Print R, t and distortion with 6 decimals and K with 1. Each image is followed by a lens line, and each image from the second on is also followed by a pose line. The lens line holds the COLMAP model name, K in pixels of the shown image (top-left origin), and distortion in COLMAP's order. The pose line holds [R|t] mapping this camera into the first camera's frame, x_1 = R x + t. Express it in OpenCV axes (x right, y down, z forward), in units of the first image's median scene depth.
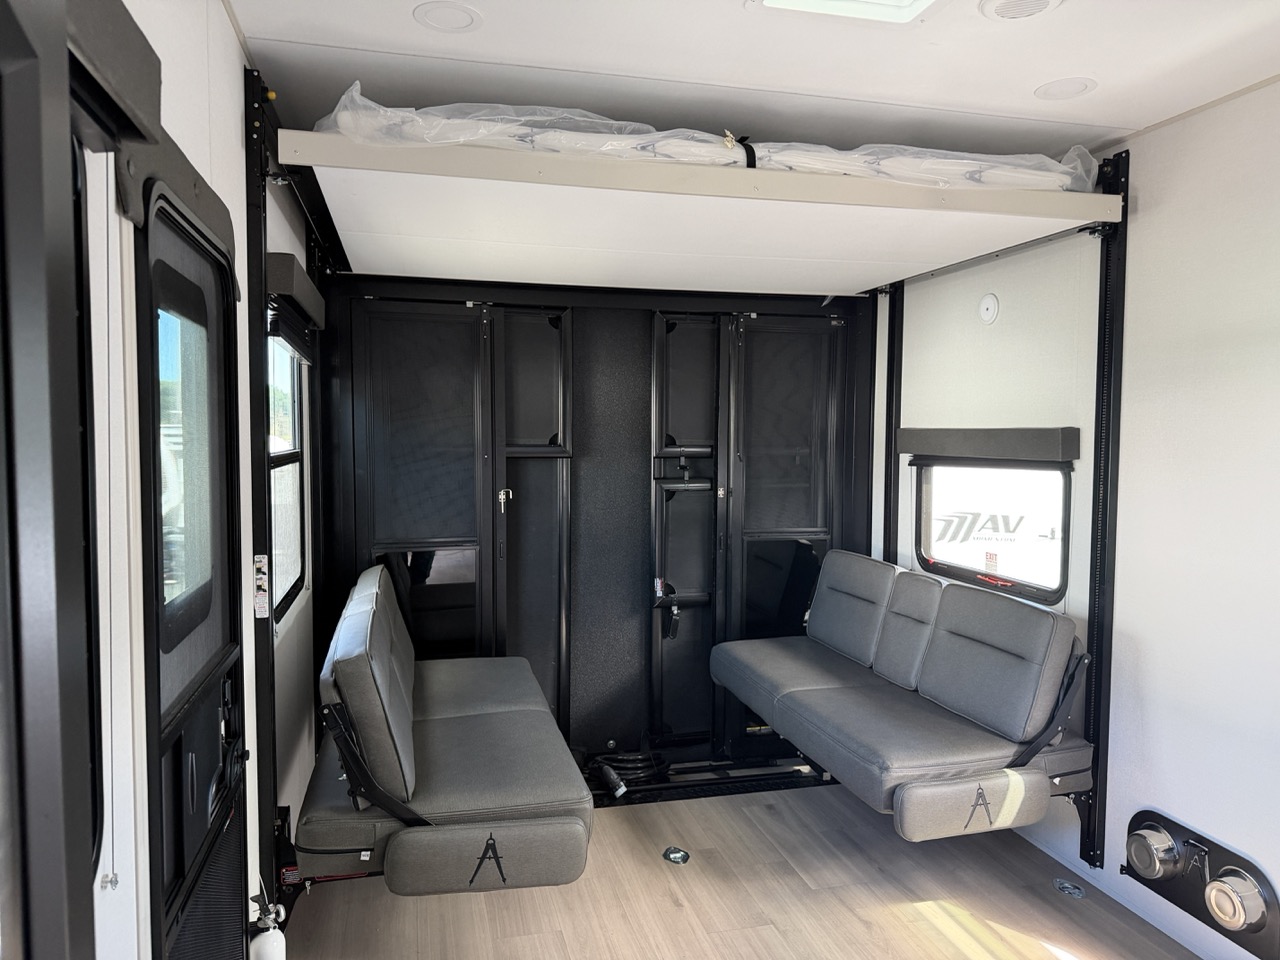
lens RADIAL K [[885.5, 0, 666.8], [0, 885.5, 469.0], [0, 0, 1]] dist [0.054614, -0.036561]
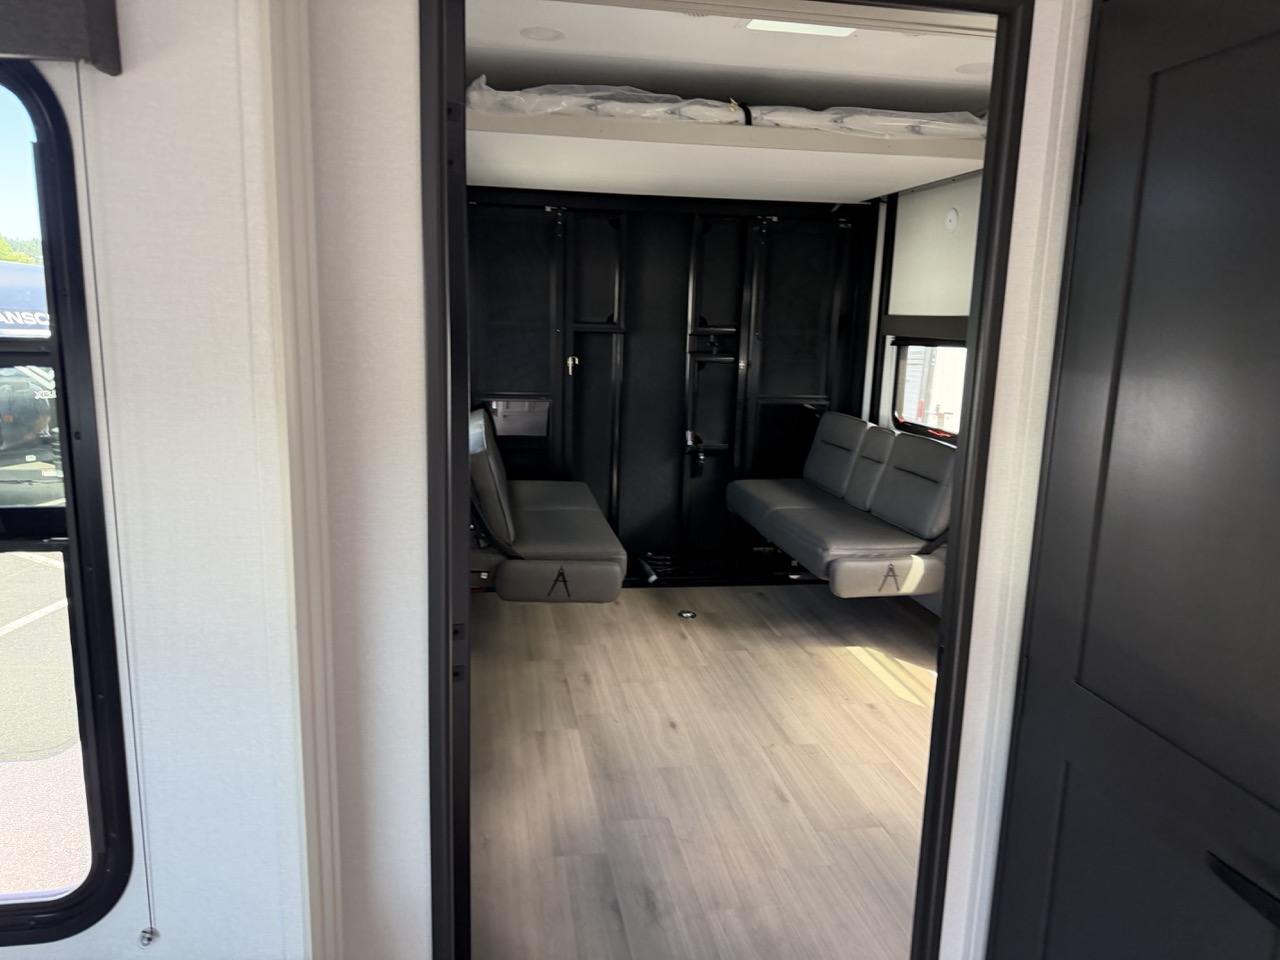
lens RADIAL K [[885.5, 0, 635.1], [0, 885.5, 462.5], [0, 0, 1]] dist [0.054614, -0.036561]
pose [[0.993618, 0.040158, -0.105409, 0.069080], [-0.027124, 0.992123, 0.122293, 0.020919], [0.109490, -0.118653, 0.986881, -0.388134]]
